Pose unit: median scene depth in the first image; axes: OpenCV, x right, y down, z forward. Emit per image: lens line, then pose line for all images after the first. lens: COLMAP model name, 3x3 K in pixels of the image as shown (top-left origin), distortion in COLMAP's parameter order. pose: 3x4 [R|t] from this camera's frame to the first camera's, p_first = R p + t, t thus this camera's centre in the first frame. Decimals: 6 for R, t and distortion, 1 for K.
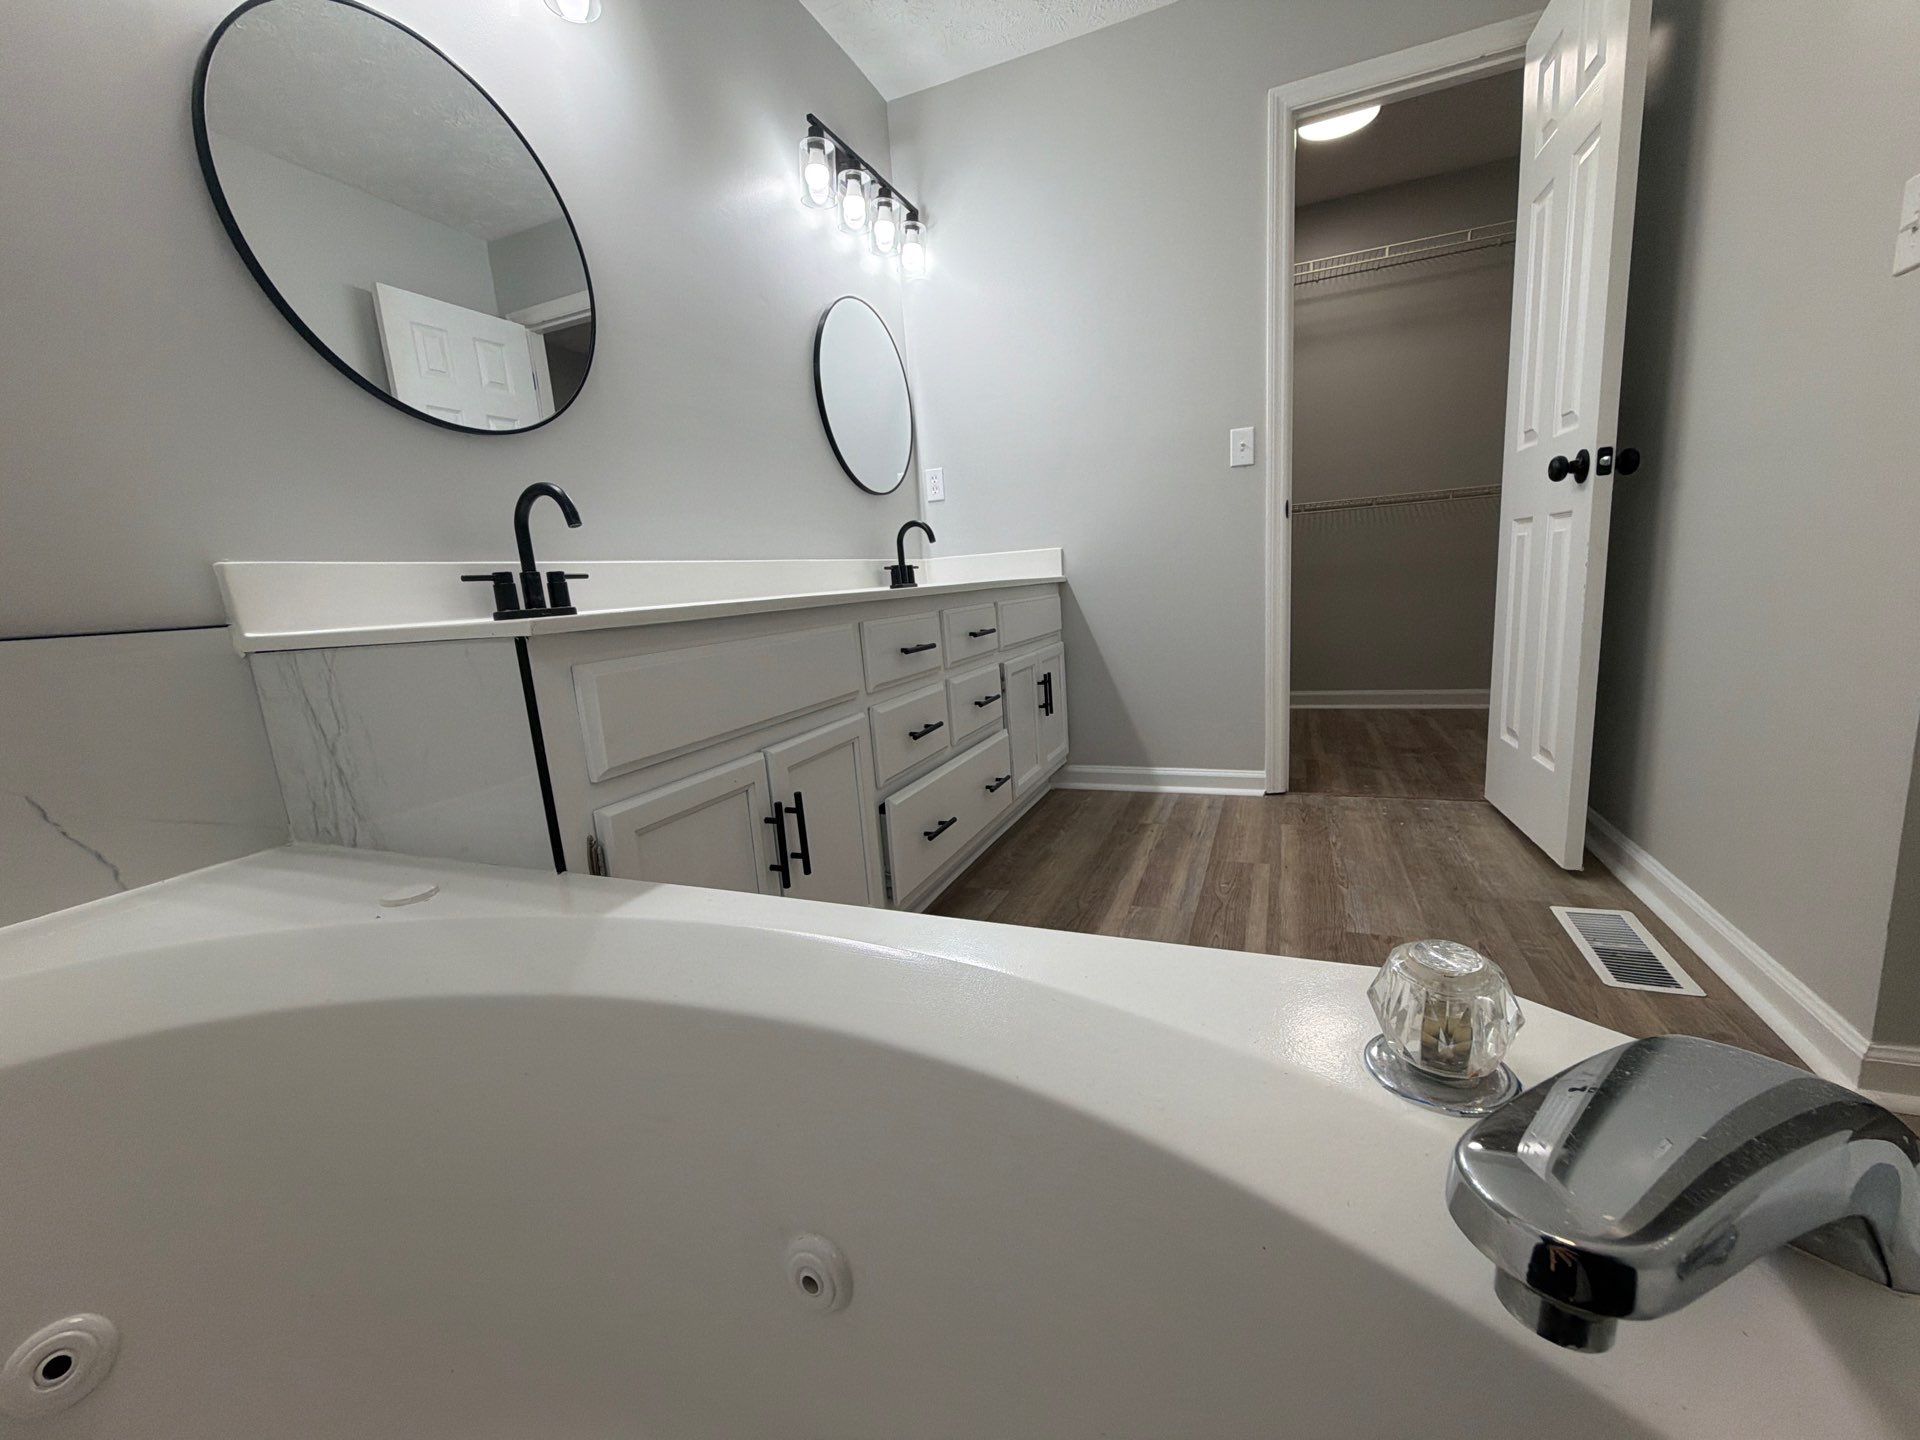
lens RADIAL K [[766.8, 0, 958.3], [0, 766.8, 723.7], [0, 0, 1]] dist [-0.001425, 0.000254]
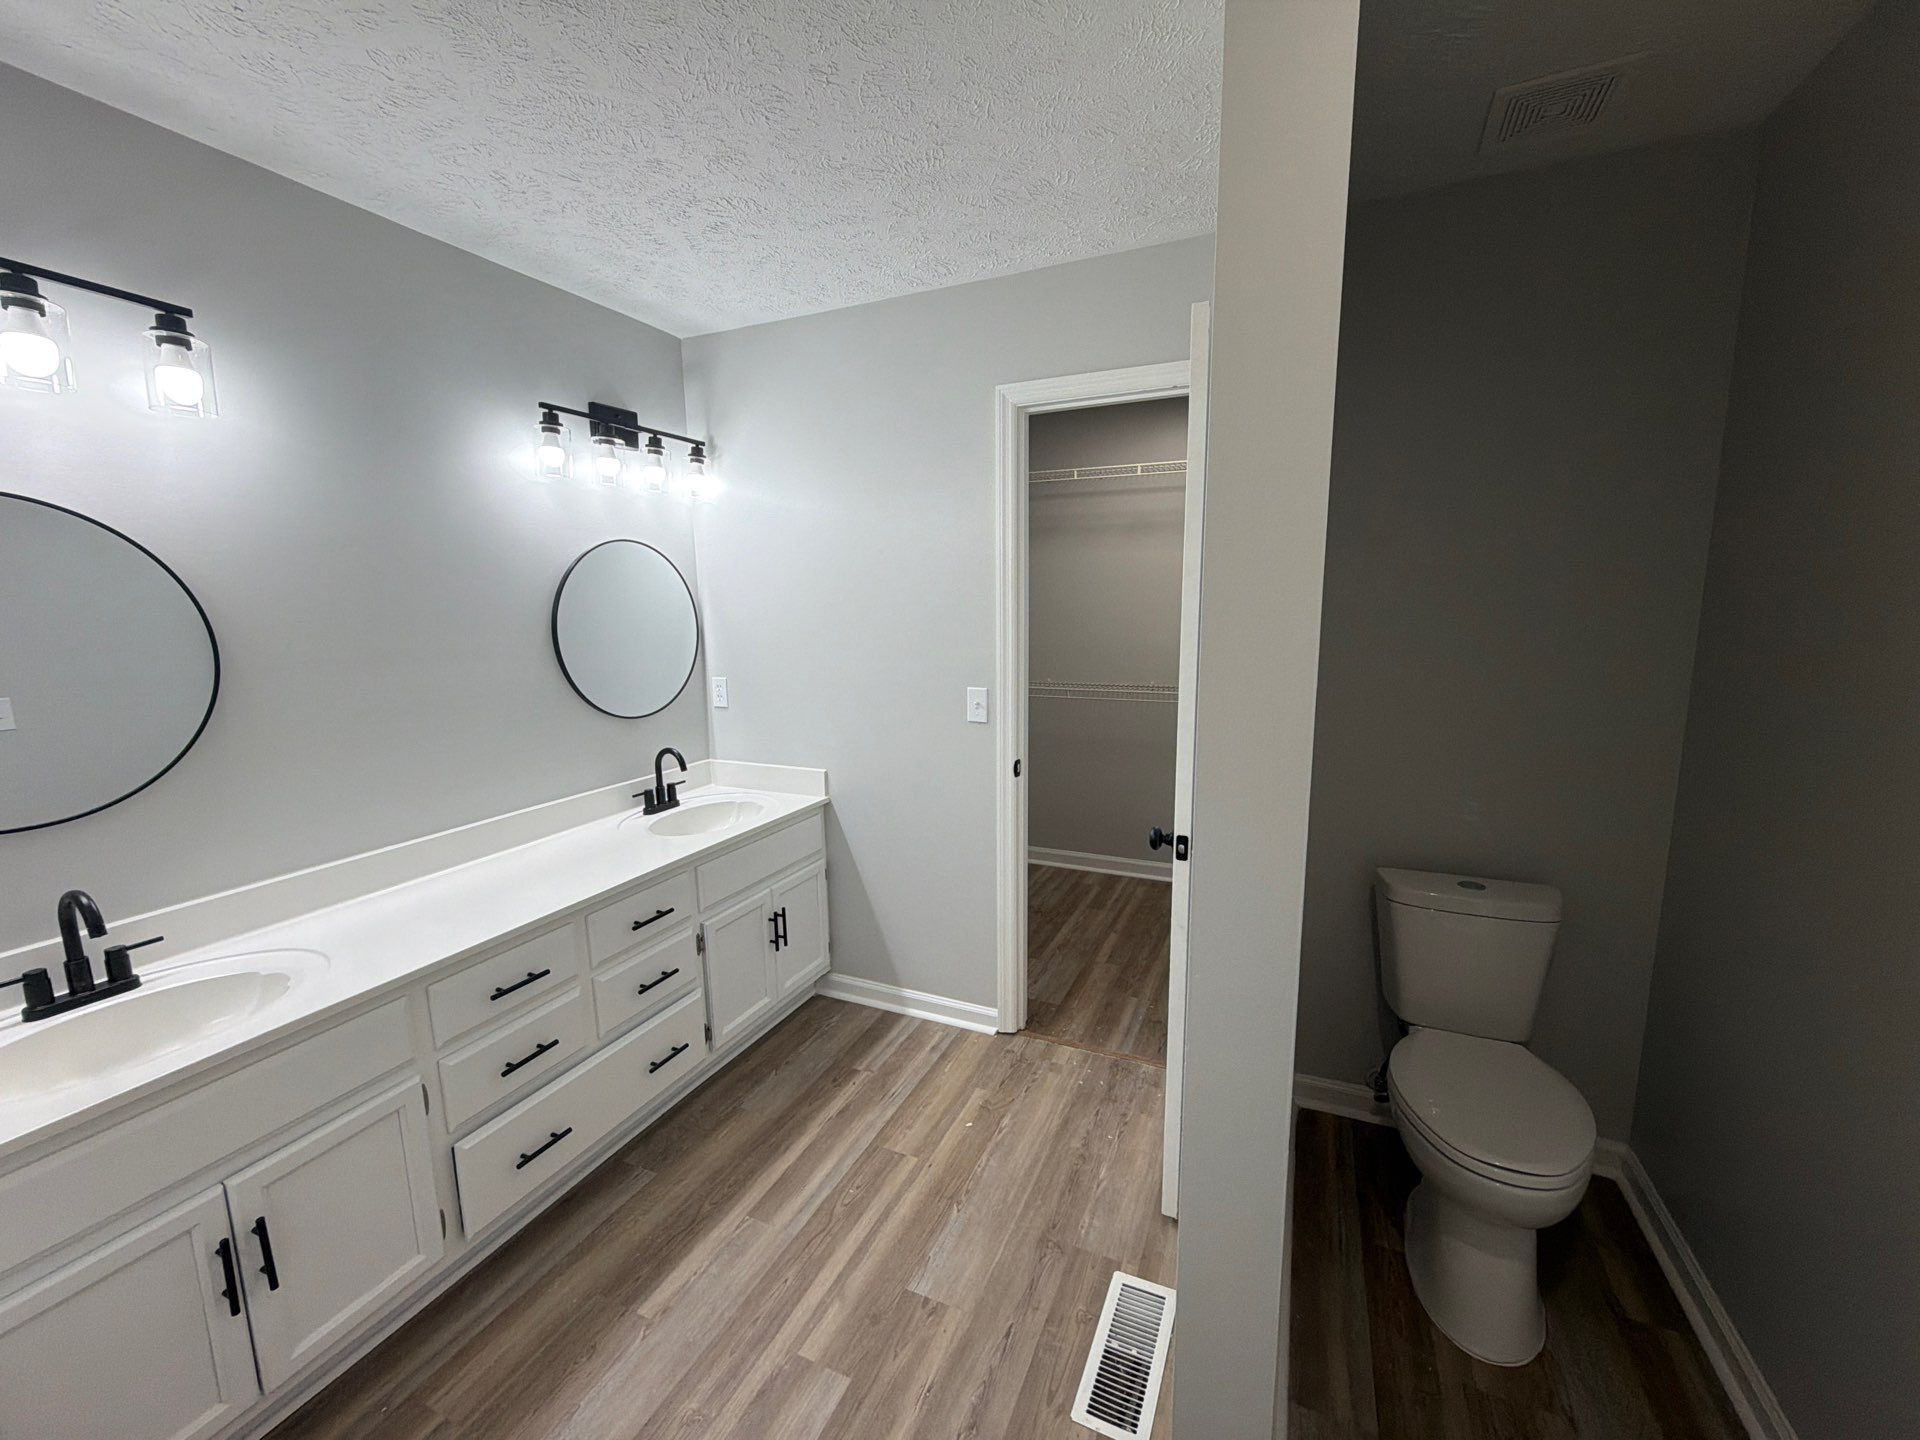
lens RADIAL K [[766.8, 0, 969.8], [0, 766.8, 713.8], [0, 0, 1]] dist [-0.001425, 0.000254]
pose [[0.998086, 0.059184, -0.017911, 0.383843], [-0.059580, 0.997972, -0.022431, -0.329026], [0.016547, 0.023455, 0.999588, -0.033085]]
